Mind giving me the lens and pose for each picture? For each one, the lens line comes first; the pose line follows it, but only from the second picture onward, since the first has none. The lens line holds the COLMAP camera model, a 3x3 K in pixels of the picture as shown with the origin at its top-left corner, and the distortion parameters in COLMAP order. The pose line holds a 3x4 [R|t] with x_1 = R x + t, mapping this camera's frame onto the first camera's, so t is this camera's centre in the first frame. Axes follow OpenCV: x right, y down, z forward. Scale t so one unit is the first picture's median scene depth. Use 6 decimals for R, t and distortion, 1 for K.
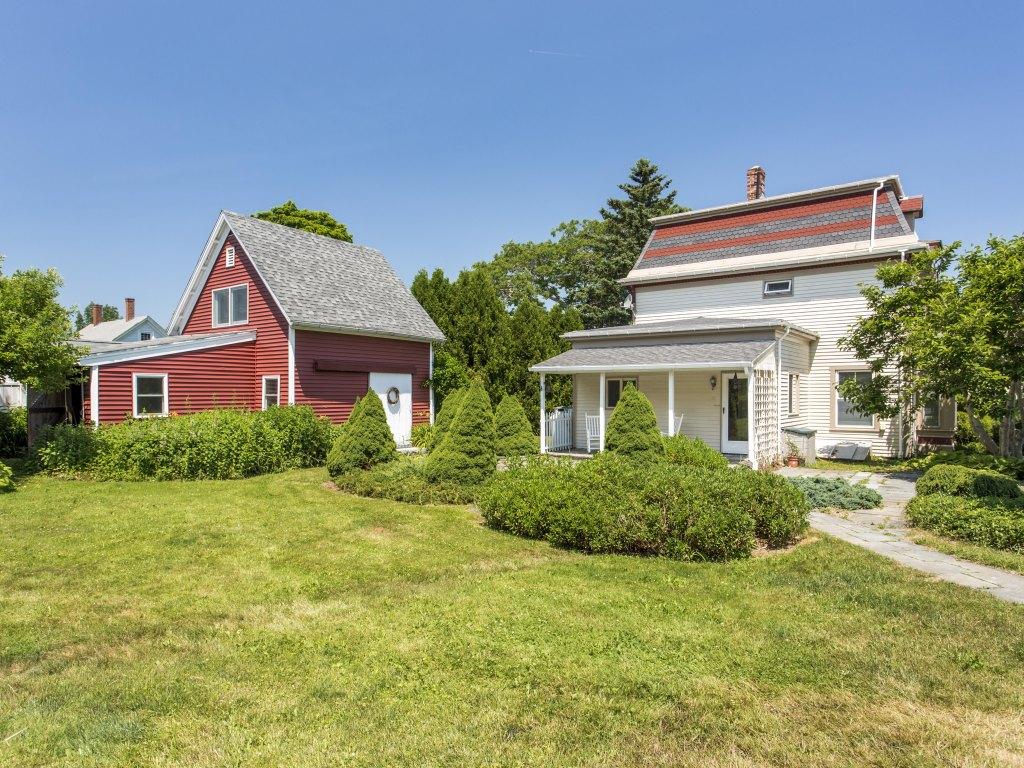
lens RADIAL K [[568.6, 0, 497.2], [0, 568.6, 357.7], [0, 0, 1]] dist [0.006030, 0.001269]
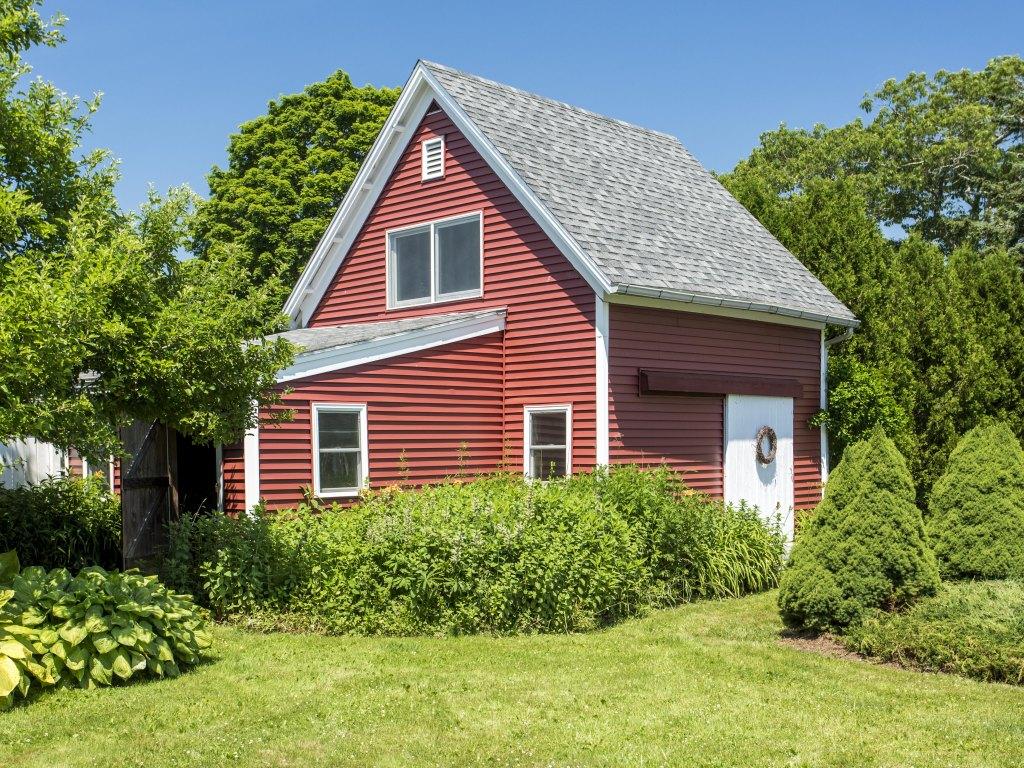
lens RADIAL K [[1120.9, 0, 512.1], [0, 1120.9, 385.5], [0, 0, 1]] dist [0.008593, 0.000000]
pose [[0.989903, -0.021703, -0.140073, -0.304525], [0.023122, 0.999696, 0.008517, 0.007211], [0.139846, -0.011670, 0.990104, 0.088043]]
